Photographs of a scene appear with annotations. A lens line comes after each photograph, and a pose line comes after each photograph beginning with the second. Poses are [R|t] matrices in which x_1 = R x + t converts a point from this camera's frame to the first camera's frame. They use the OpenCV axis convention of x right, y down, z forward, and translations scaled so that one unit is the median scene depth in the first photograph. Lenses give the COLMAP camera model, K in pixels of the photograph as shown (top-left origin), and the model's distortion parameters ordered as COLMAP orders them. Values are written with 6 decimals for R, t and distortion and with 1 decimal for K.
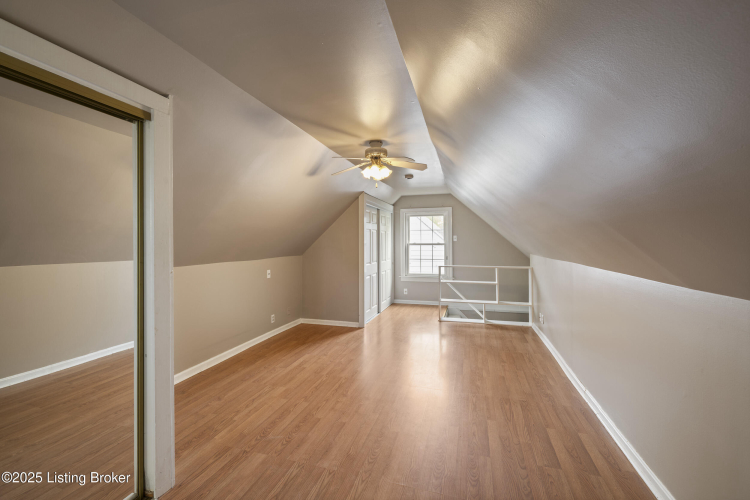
lens RADIAL K [[325.9, 0, 375.0], [0, 325.9, 241.2], [0, 0, 1]] dist [0.002323, 0.001300]
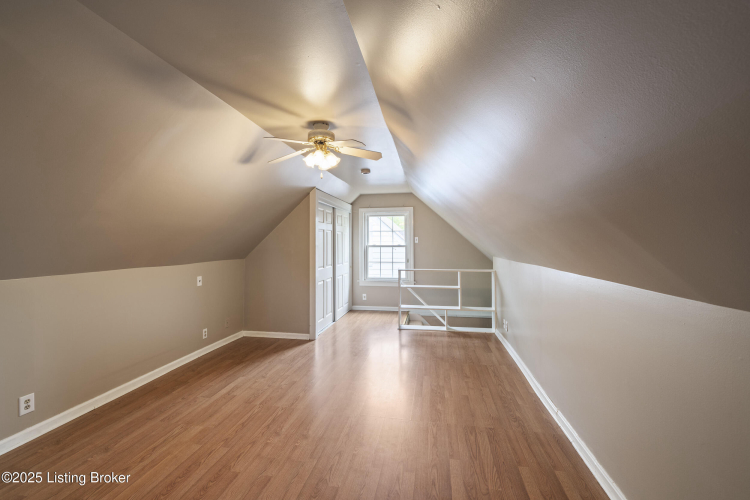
lens RADIAL K [[325.9, 0, 374.9], [0, 325.9, 243.8], [0, 0, 1]] dist [0.002323, 0.001300]
pose [[0.994267, 0.001207, 0.106919, 0.032149], [-0.001338, 0.999998, 0.001159, 0.001843], [-0.106918, -0.001295, 0.994267, 0.095691]]
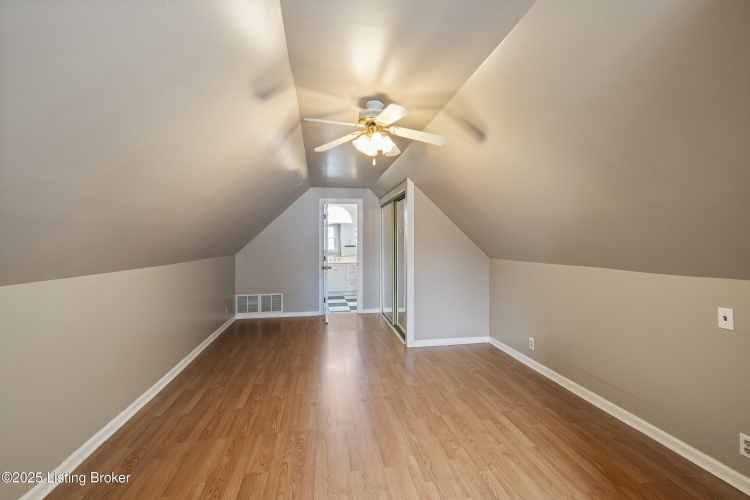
lens RADIAL K [[325.9, 0, 375.7], [0, 325.9, 239.0], [0, 0, 1]] dist [0.002323, 0.001300]
pose [[-0.902212, 0.004698, -0.431267, 0.193284], [0.010680, 0.999877, -0.011450, 0.005194], [0.431160, -0.014936, -0.902152, 1.021693]]
